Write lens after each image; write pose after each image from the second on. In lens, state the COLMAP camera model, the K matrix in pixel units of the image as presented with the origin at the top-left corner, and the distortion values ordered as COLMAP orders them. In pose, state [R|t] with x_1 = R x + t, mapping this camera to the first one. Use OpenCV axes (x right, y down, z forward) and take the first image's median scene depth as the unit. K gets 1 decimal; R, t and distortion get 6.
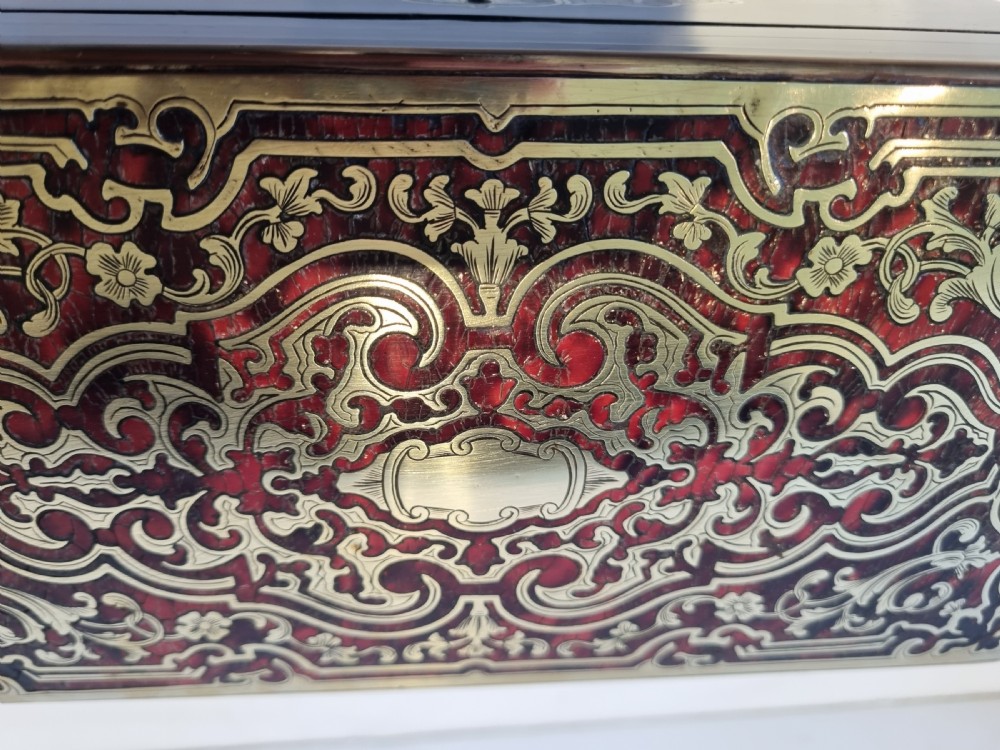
lens RADIAL K [[787.7, 0, 481.0], [0, 787.7, 357.9], [0, 0, 1]] dist [-0.029190, 0.000037]
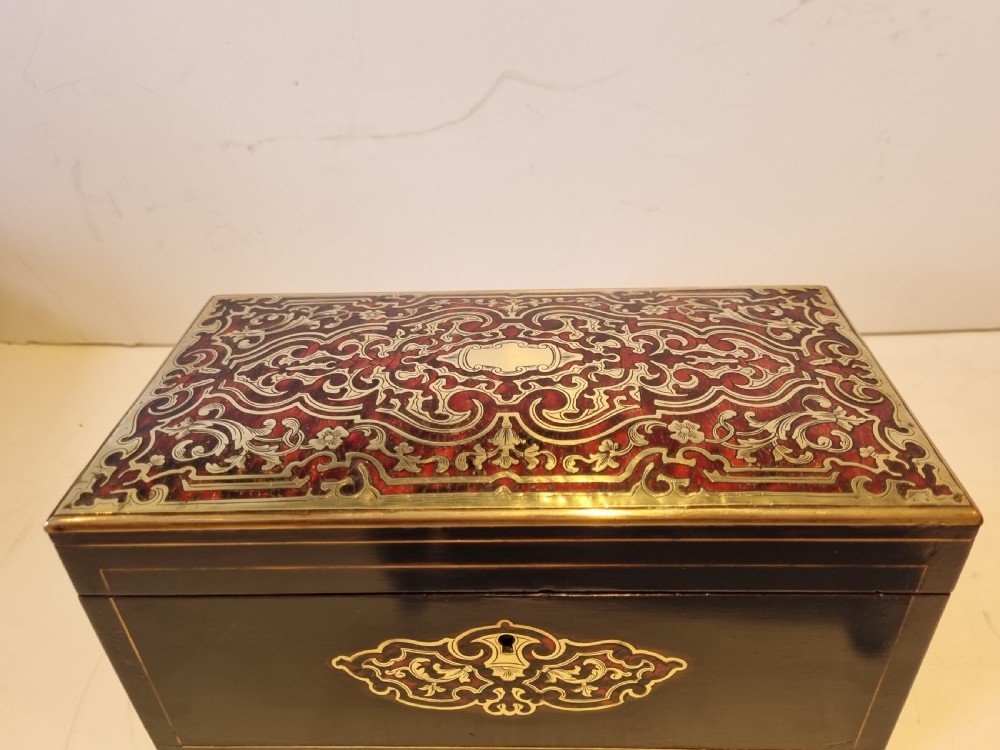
lens RADIAL K [[795.1, 0, 510.6], [0, 795.1, 374.6], [0, 0, 1]] dist [0.012369, -0.001176]
pose [[-0.999412, -0.029030, -0.018225, 0.038693], [0.018156, -0.899328, 0.436898, -0.785918], [-0.029073, 0.436311, 0.899326, -0.813436]]
